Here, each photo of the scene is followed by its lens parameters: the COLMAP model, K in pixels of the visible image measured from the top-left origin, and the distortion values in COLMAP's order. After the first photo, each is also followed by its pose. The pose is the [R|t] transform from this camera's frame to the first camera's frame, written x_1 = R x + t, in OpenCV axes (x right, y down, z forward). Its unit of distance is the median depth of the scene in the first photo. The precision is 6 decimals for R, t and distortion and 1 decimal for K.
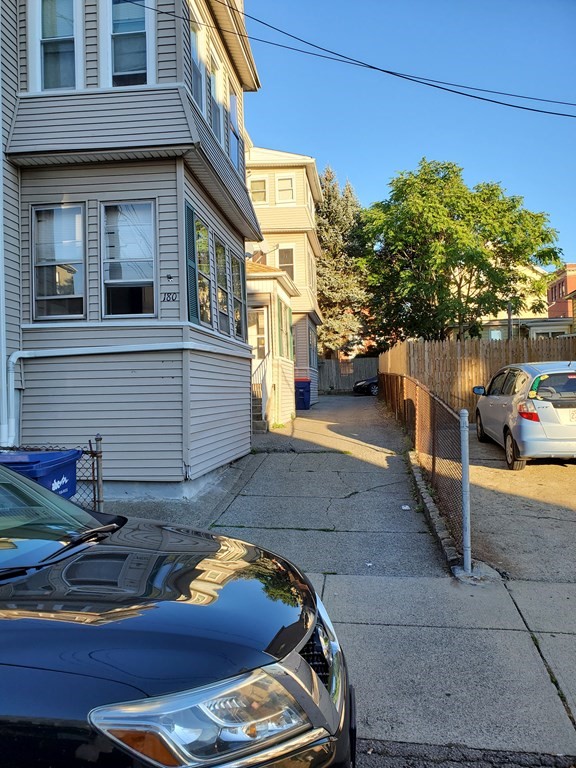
lens RADIAL K [[597.9, 0, 288.0], [0, 597.9, 373.0], [0, 0, 1]] dist [0.026325, -0.002103]
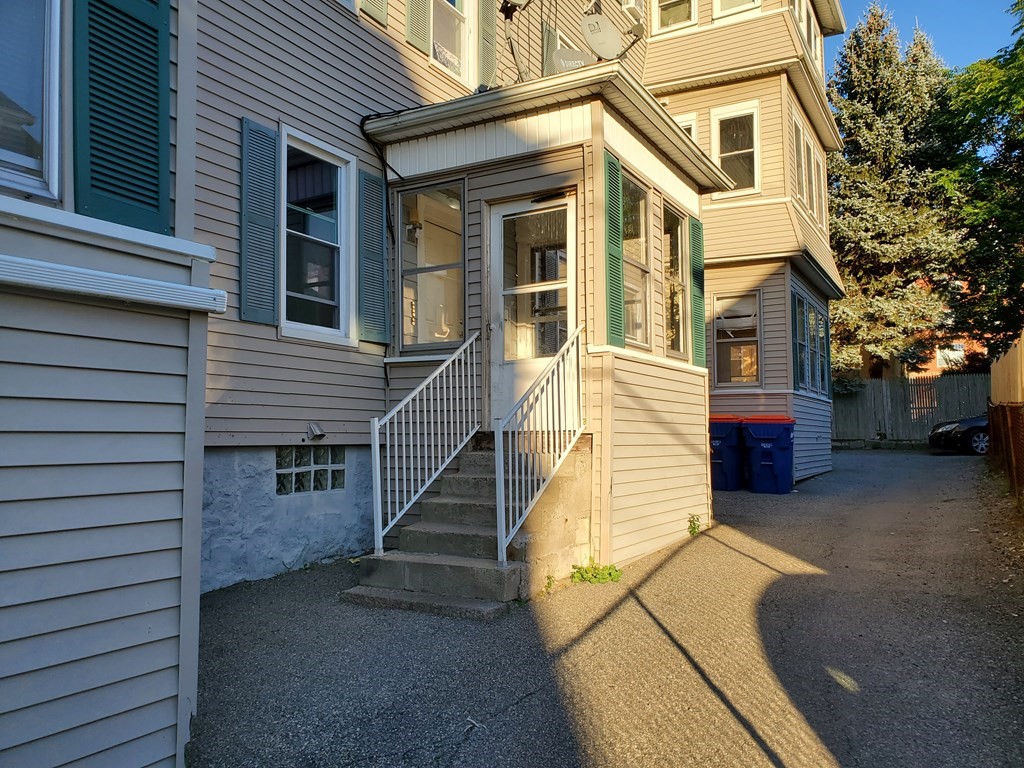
lens RADIAL K [[797.2, 0, 508.4], [0, 797.2, 378.3], [0, 0, 1]] dist [0.026325, -0.002103]
pose [[0.923191, -0.007750, -0.384263, 0.045101], [-0.006148, 0.999371, -0.034927, 0.002856], [0.384292, 0.034607, 0.922563, 0.276687]]
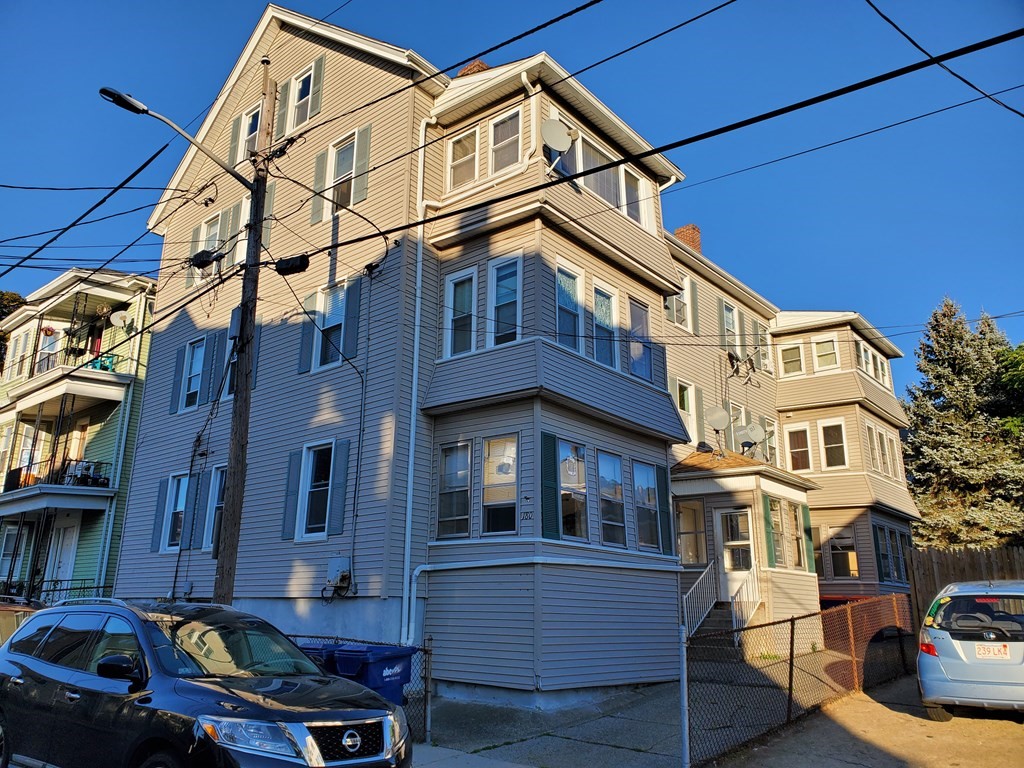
lens RADIAL K [[787.6, 0, 512.0], [0, 787.6, 384.0], [0, 0, 1]] dist [0.054768, 0.002481]
pose [[0.840015, -0.122014, -0.528666, 0.139561], [-0.010560, 0.970524, -0.240773, -0.002137], [0.542460, 0.207836, 0.813966, -0.067217]]
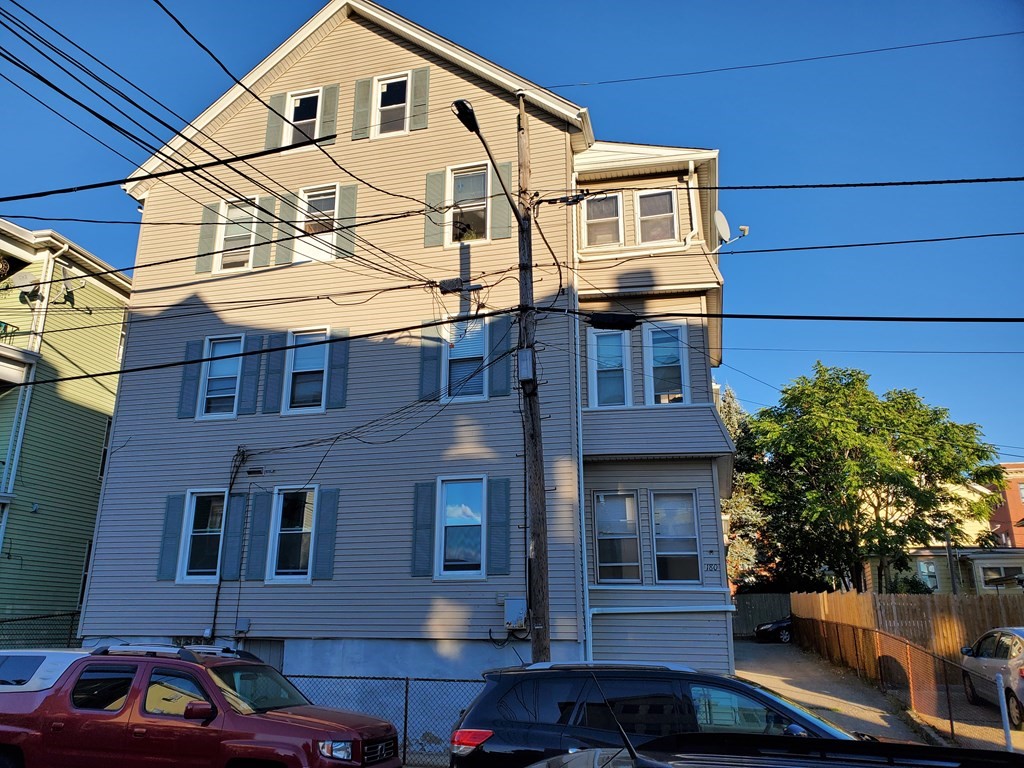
lens RADIAL K [[775.4, 0, 510.2], [0, 775.4, 387.9], [0, 0, 1]] dist [0.120374, -0.152411]
pose [[0.993134, -0.008034, -0.116708, -0.098043], [-0.022294, 0.966356, -0.256241, -0.013808], [0.114840, 0.257084, 0.959541, -0.170693]]
